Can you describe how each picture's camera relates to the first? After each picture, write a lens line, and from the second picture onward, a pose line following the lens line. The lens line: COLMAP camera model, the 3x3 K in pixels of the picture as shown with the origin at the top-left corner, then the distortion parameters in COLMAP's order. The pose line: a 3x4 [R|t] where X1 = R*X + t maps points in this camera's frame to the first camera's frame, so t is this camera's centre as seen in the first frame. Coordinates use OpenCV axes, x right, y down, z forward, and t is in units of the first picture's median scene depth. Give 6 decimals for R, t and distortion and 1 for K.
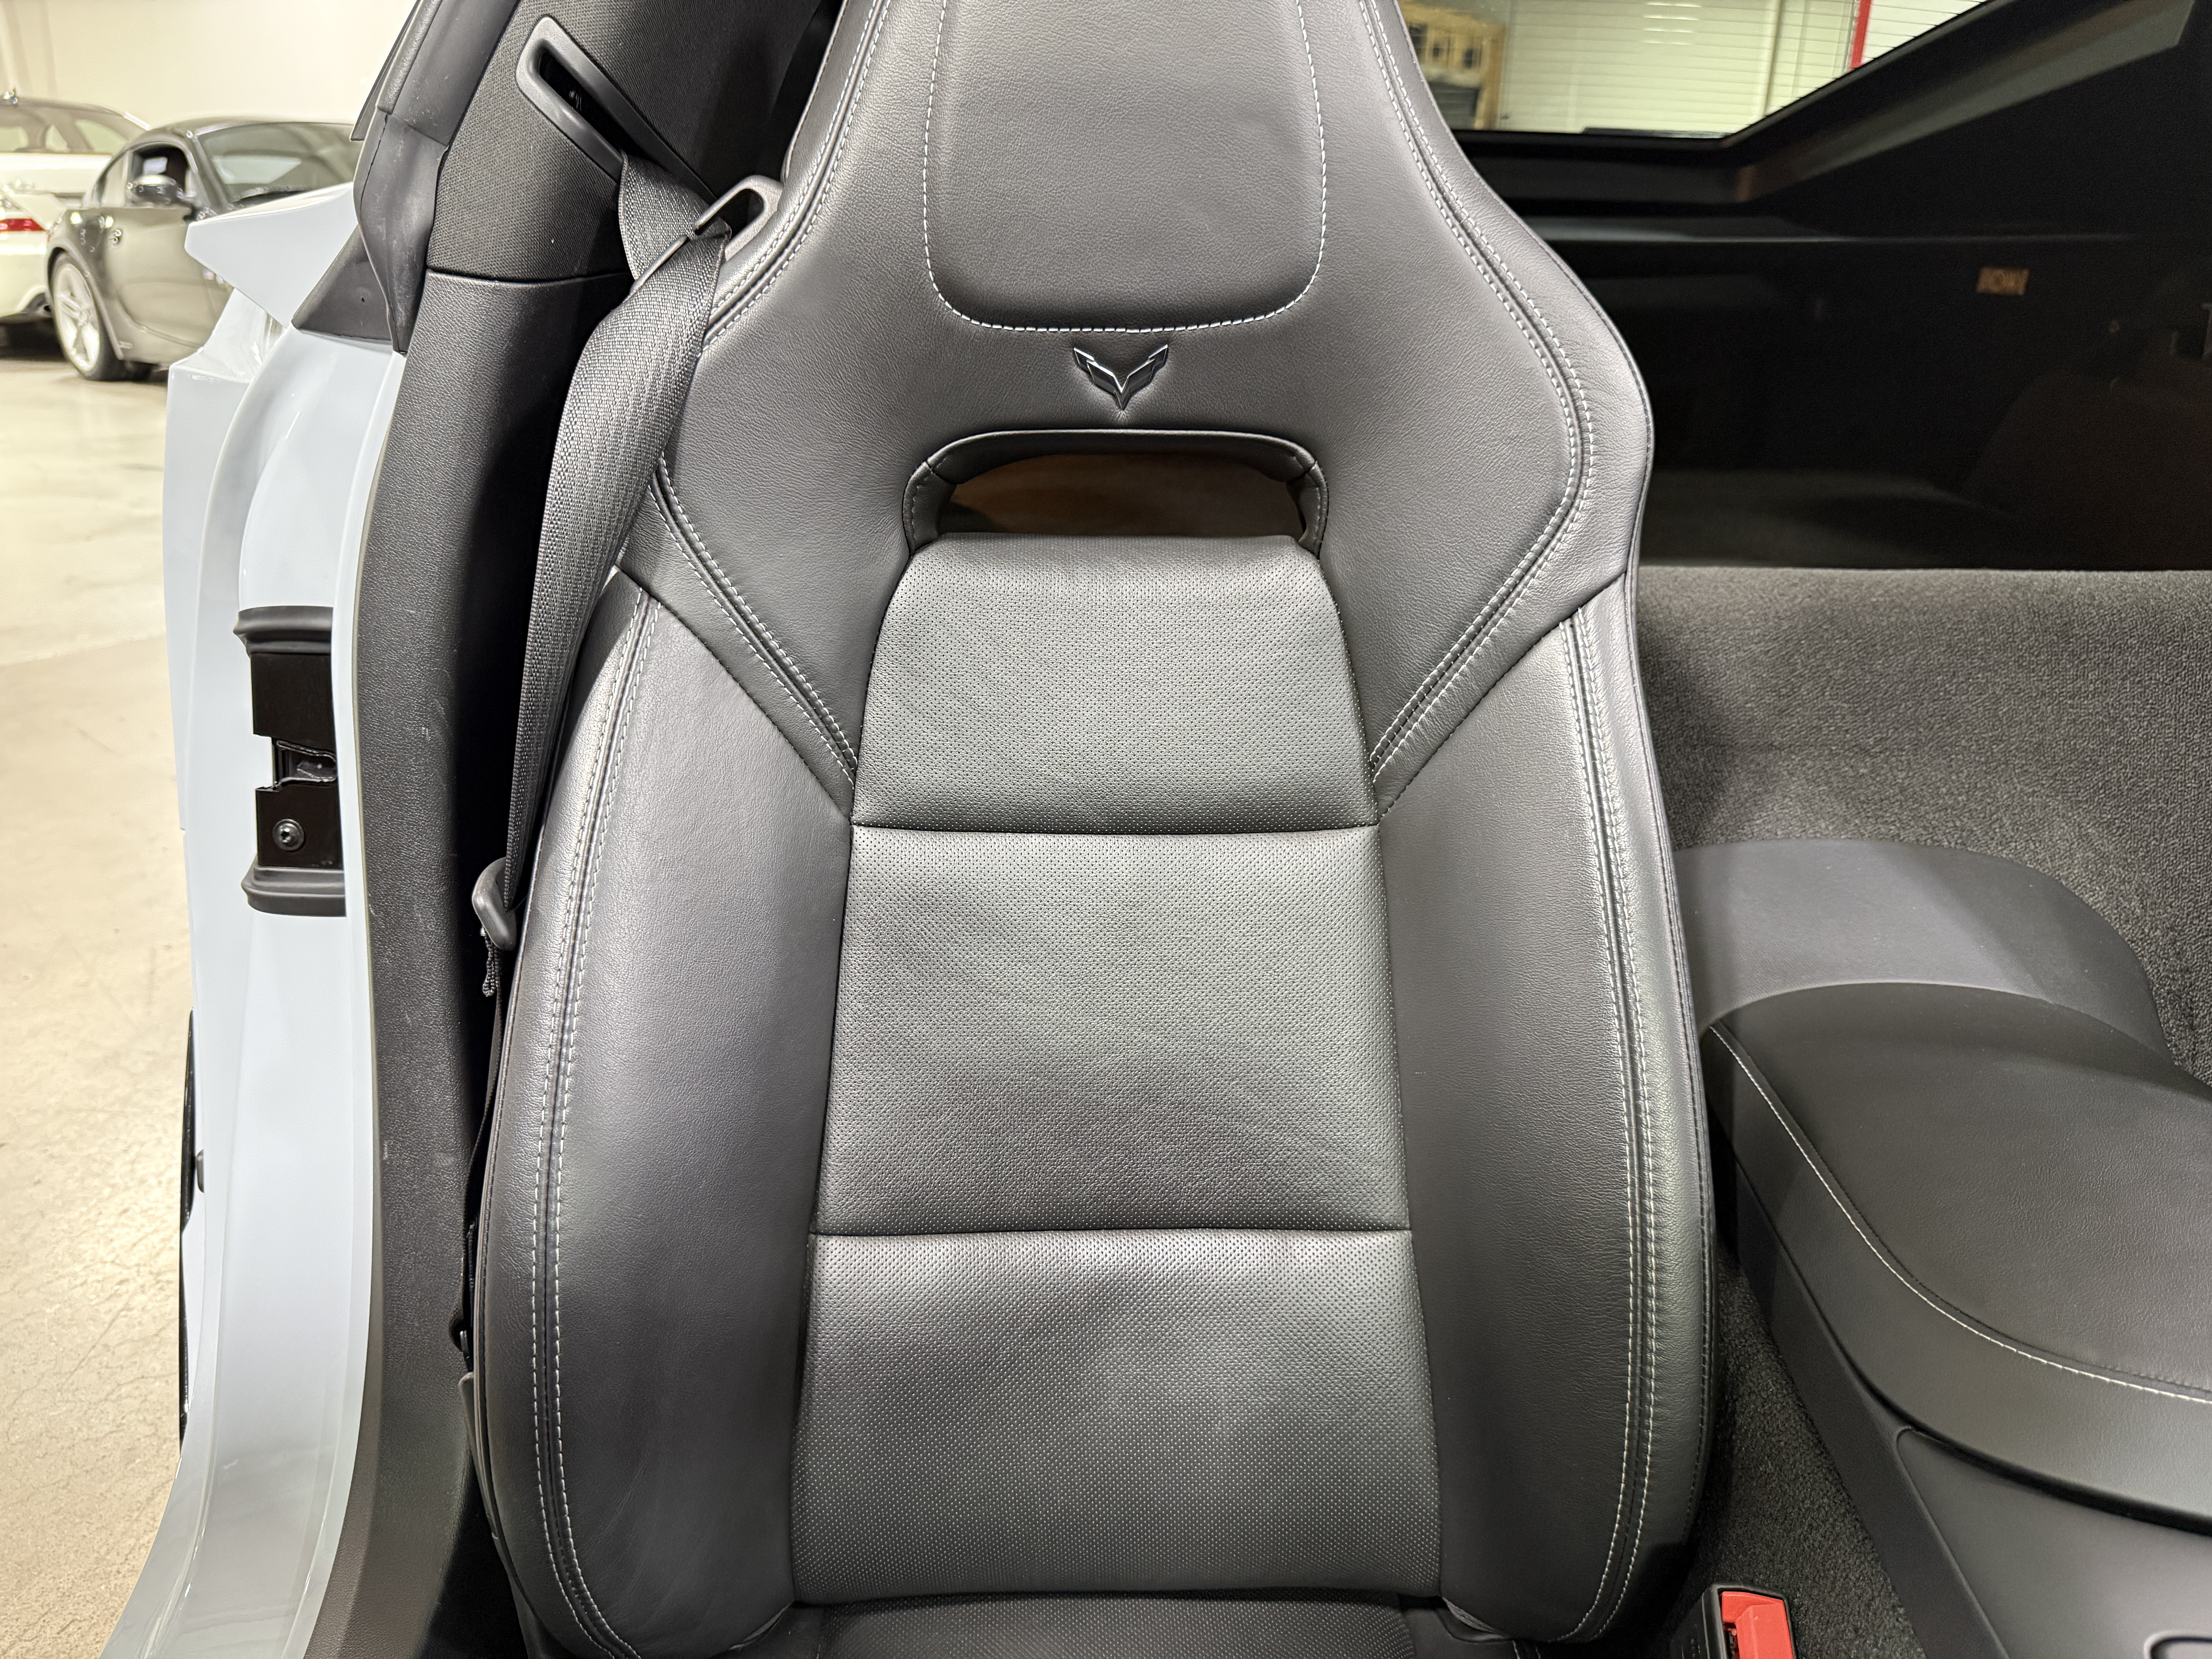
lens RADIAL K [[1542.7, 0, 1111.8], [0, 1542.7, 843.6], [0, 0, 1]] dist [0.108086, -0.191368]
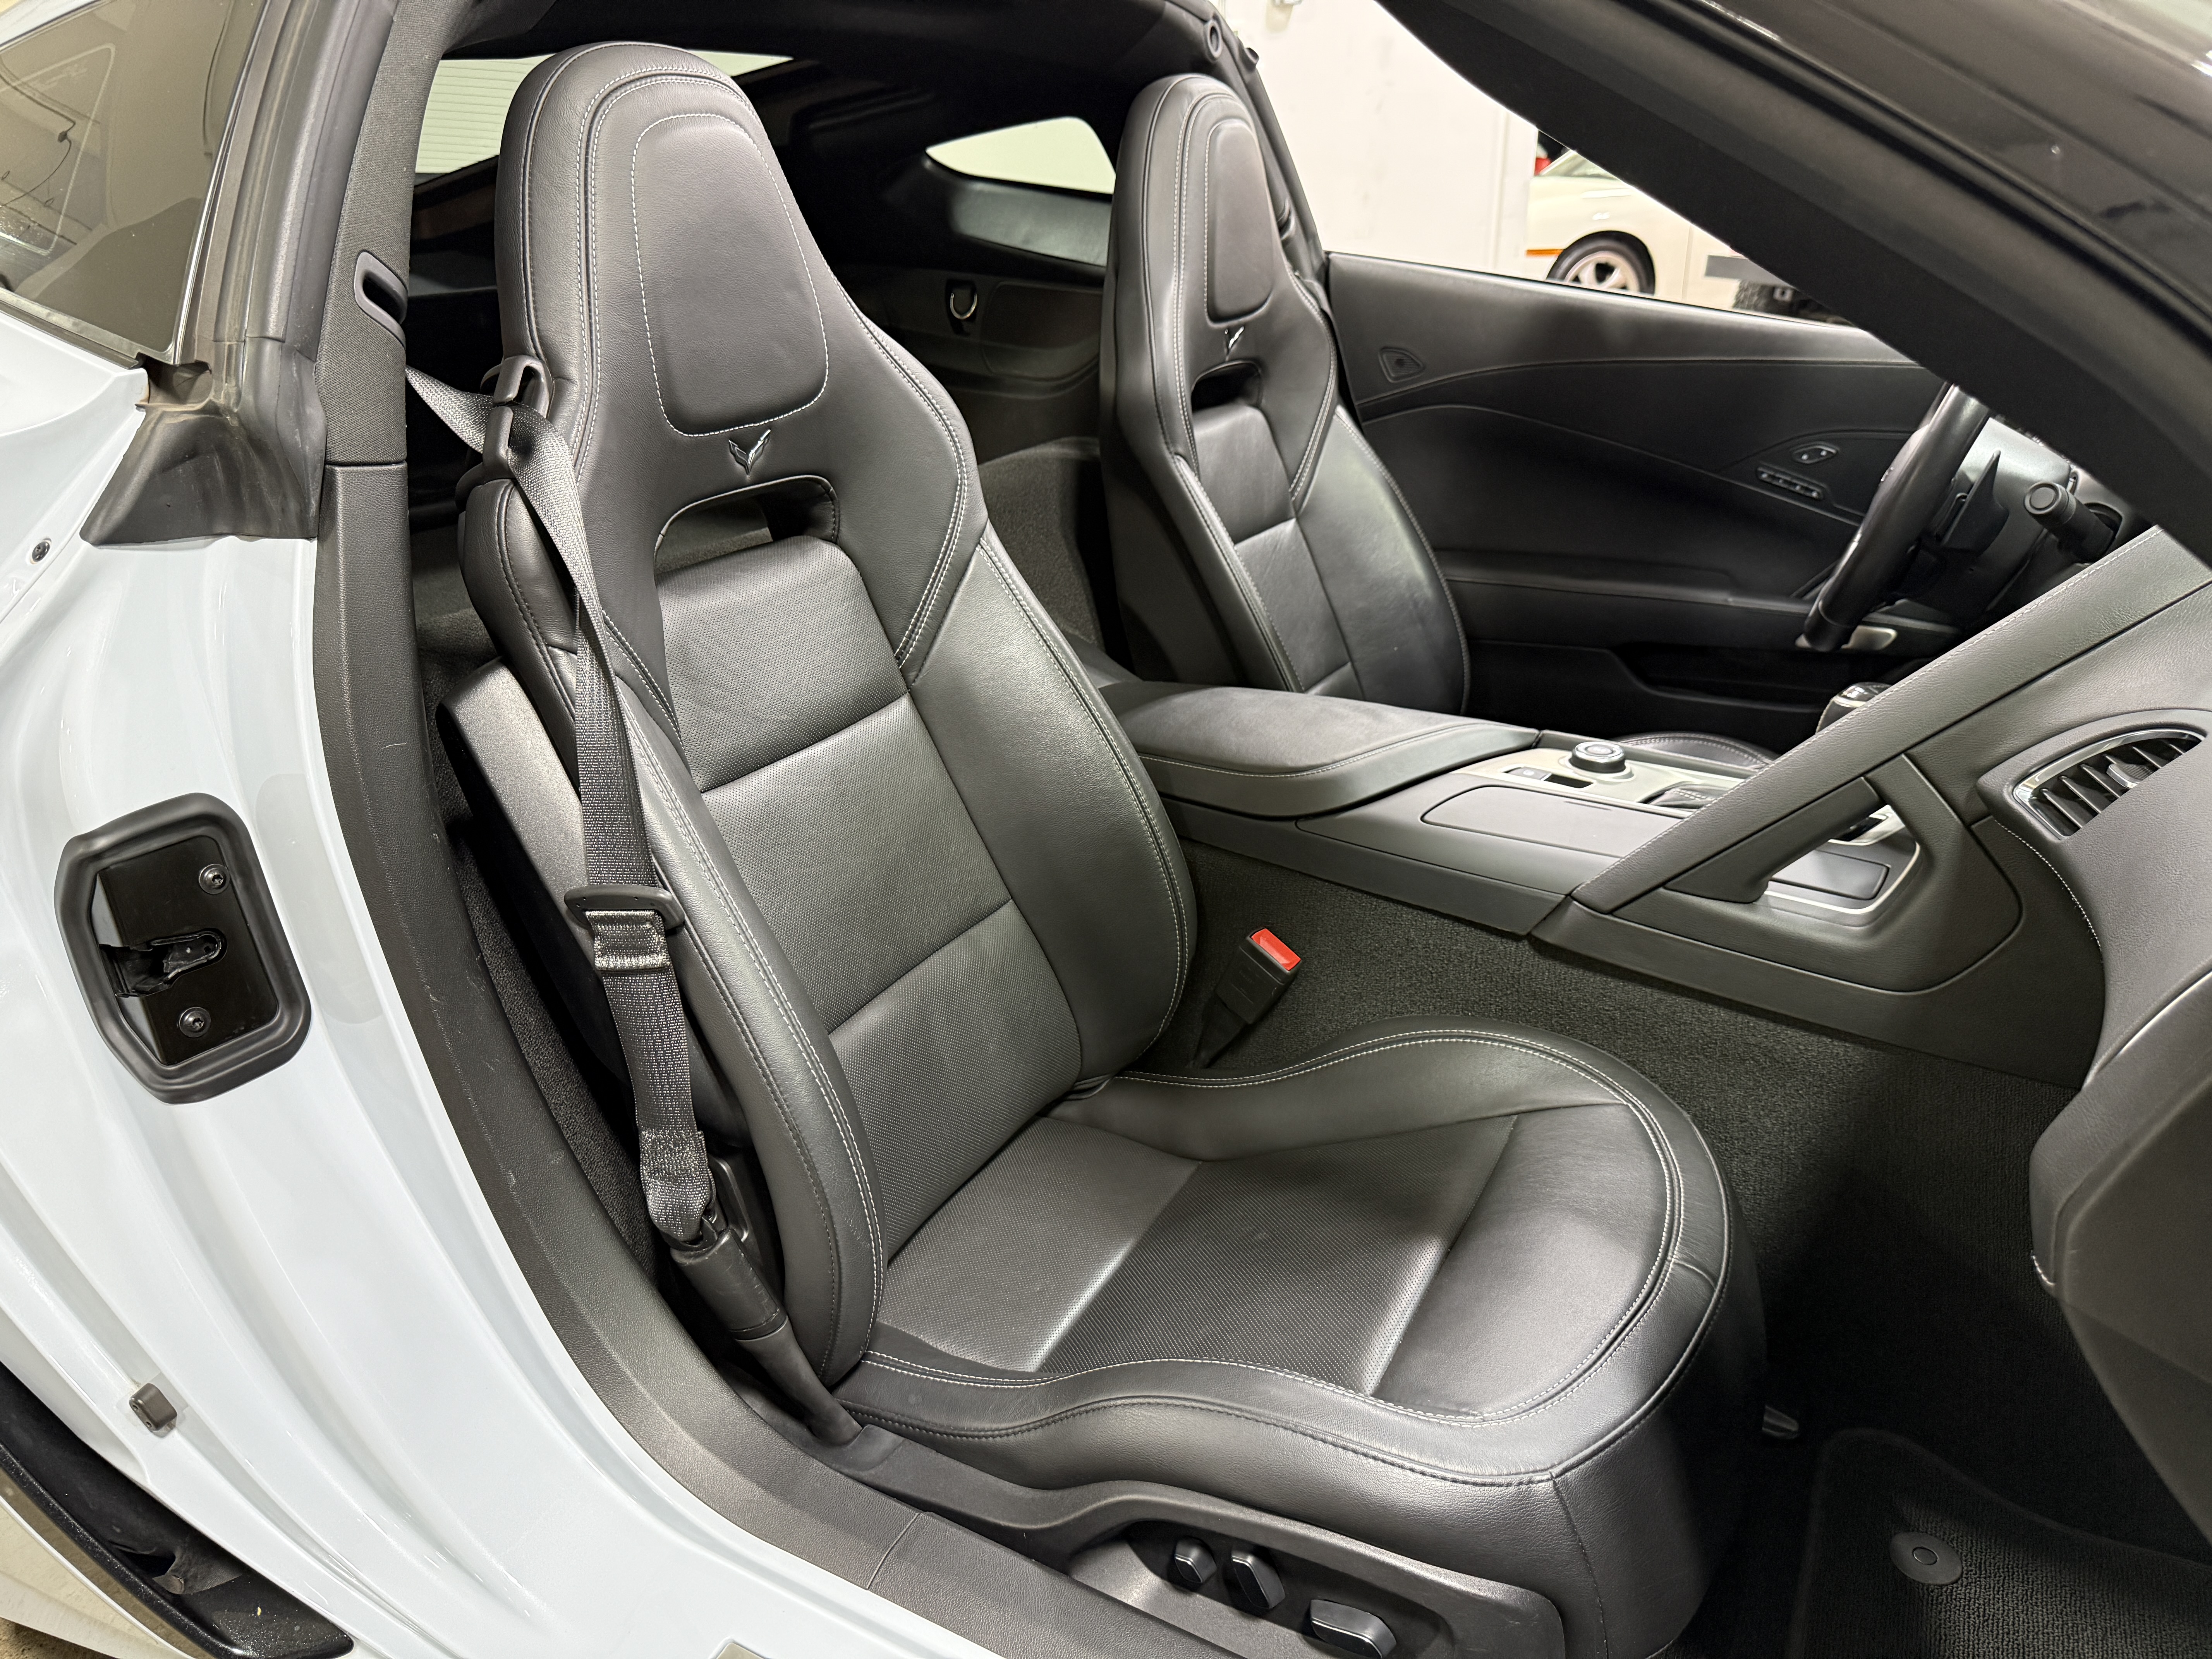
lens RADIAL K [[1542.7, 0, 1111.8], [0, 1542.7, 843.6], [0, 0, 1]] dist [0.108086, -0.191368]
pose [[0.500453, -0.366806, 0.784220, -1.126611], [0.330331, 0.918187, 0.218665, -0.158685], [-0.800268, 0.149620, 0.580677, -0.122549]]
